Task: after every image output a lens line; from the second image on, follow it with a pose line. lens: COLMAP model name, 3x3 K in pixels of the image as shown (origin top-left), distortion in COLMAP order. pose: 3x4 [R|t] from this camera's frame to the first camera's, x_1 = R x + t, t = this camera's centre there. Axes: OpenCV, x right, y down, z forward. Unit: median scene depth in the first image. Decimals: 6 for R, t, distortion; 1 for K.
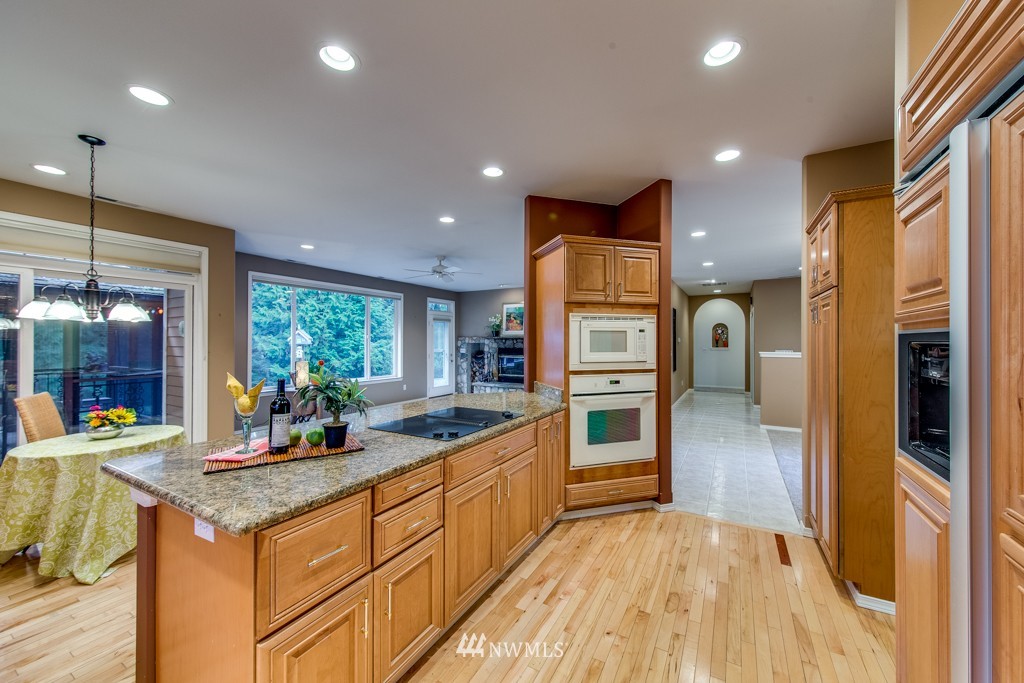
lens RADIAL K [[386.6, 0, 520.4], [0, 386.6, 339.3], [0, 0, 1]] dist [0.001251, 0.000068]
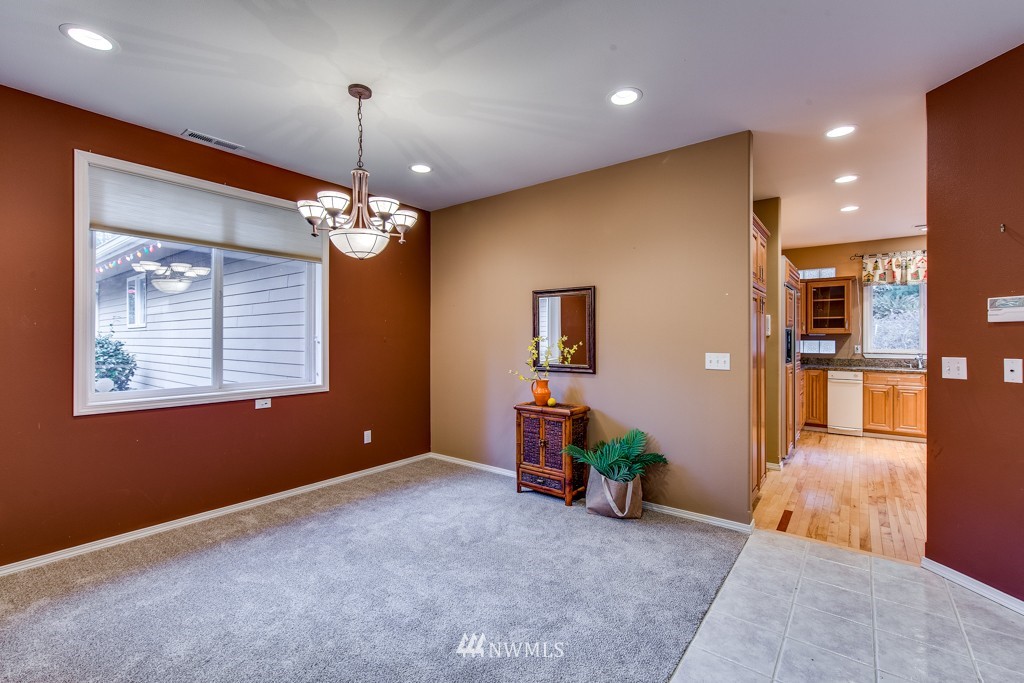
lens RADIAL K [[445.7, 0, 518.4], [0, 445.7, 338.9], [0, 0, 1]] dist [0.002501, 0.000126]
pose [[-0.988820, -0.001396, 0.149110, 0.325502], [-0.002231, 0.999983, -0.005431, 0.011610], [-0.149099, -0.005703, -0.988806, 0.621861]]
